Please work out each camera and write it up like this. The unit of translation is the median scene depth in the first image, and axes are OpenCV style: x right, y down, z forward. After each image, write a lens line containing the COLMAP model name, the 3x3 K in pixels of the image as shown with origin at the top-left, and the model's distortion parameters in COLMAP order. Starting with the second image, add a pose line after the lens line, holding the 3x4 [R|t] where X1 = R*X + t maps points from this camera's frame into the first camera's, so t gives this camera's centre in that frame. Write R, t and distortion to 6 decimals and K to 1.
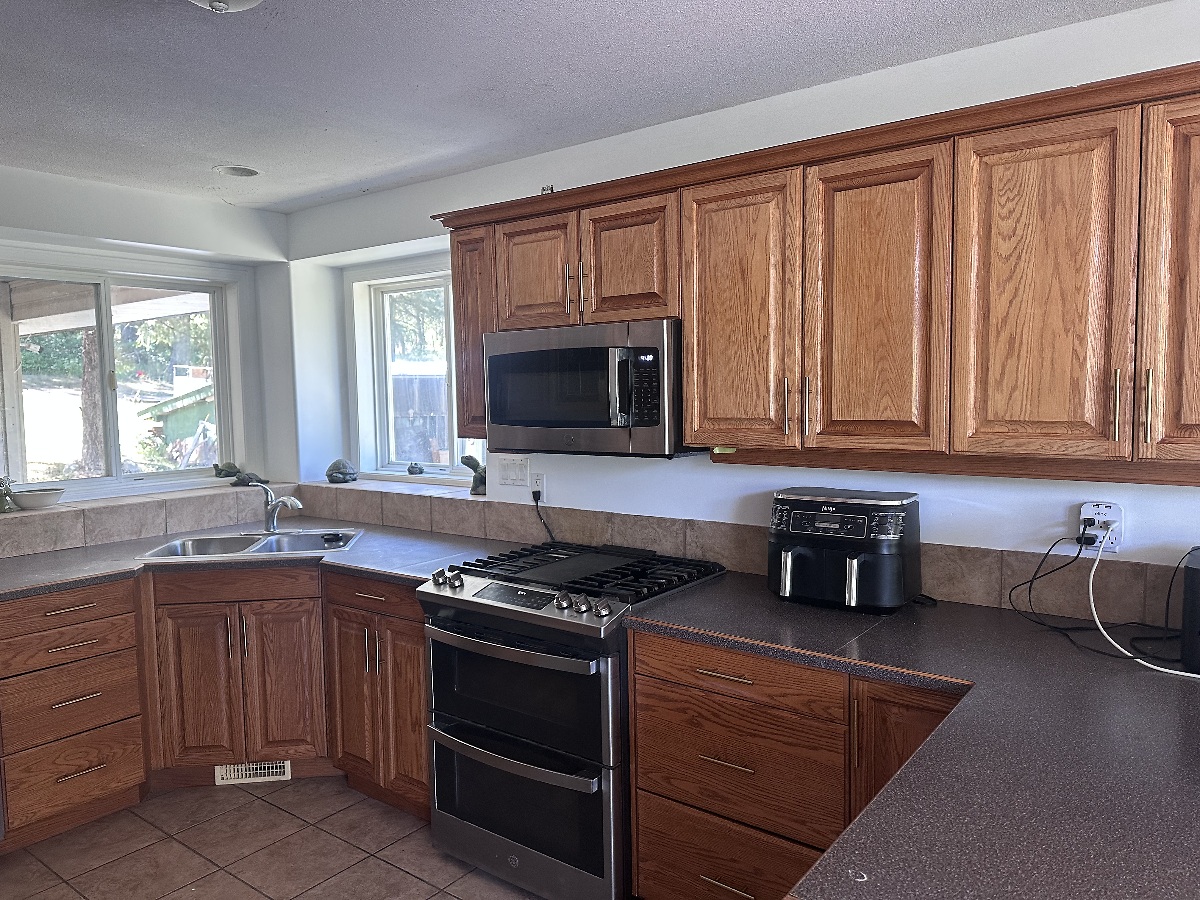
lens RADIAL K [[843.9, 0, 607.1], [0, 843.9, 443.4], [0, 0, 1]] dist [0.048395, -0.053920]
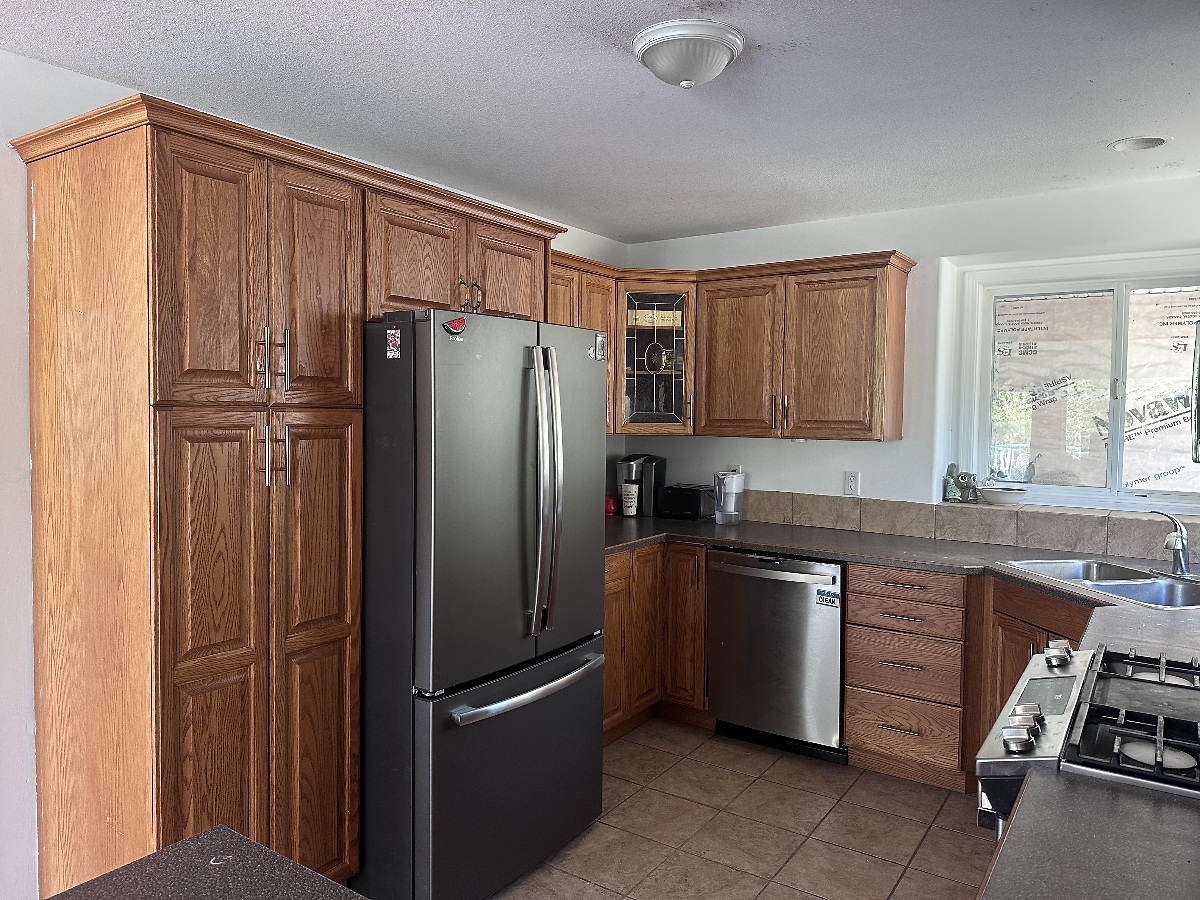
lens RADIAL K [[843.9, 0, 598.2], [0, 843.9, 444.8], [0, 0, 1]] dist [0.048395, -0.053920]
pose [[0.050848, 0.061767, -0.996795, 0.493517], [-0.079698, 0.995154, 0.057599, -0.028251], [0.995521, 0.076513, 0.055524, 0.524615]]
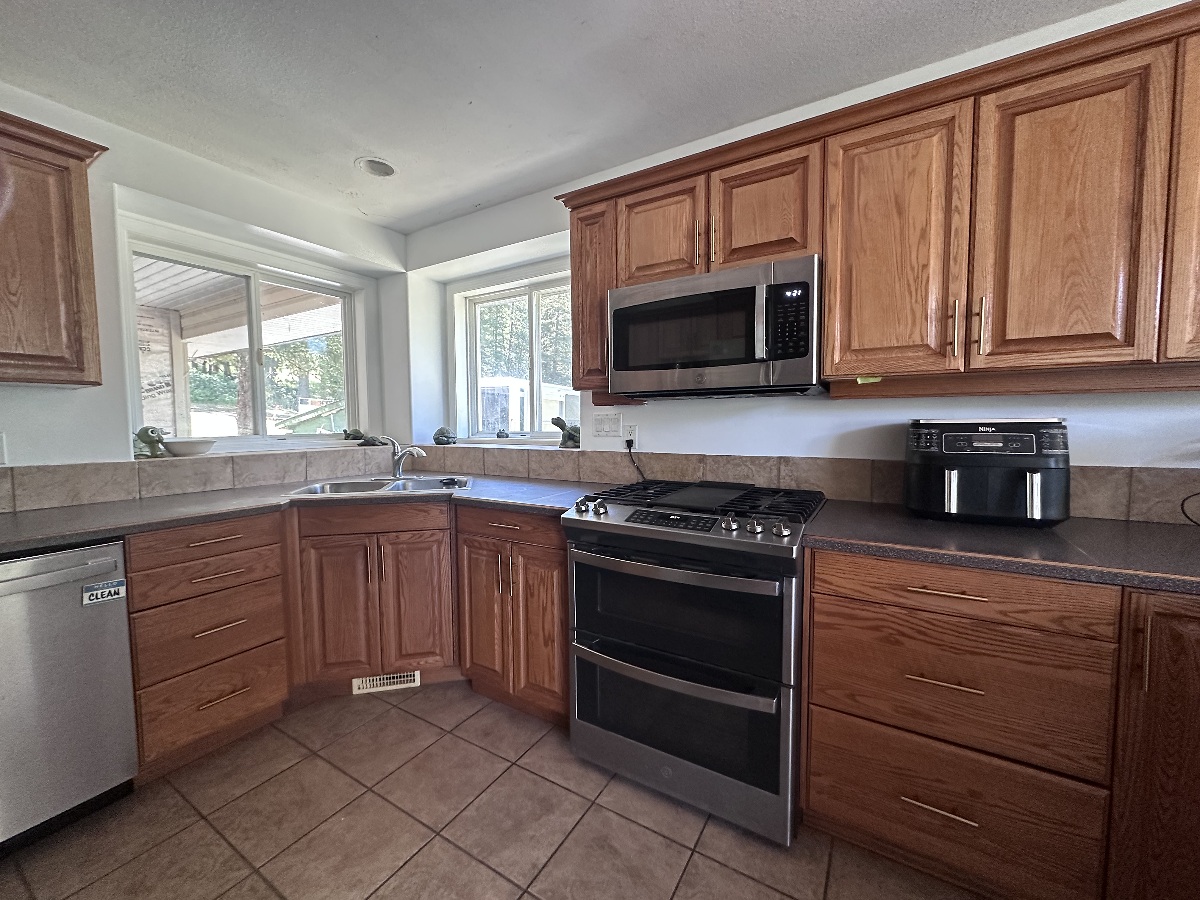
lens RADIAL K [[476.6, 0, 605.7], [0, 476.6, 446.8], [0, 0, 1]] dist [-0.003995, 0.000527]
pose [[0.994379, 0.003693, 0.105816, -0.224766], [-0.002304, 0.999910, -0.013246, 0.089584], [-0.105855, 0.012928, 0.994297, 0.383660]]
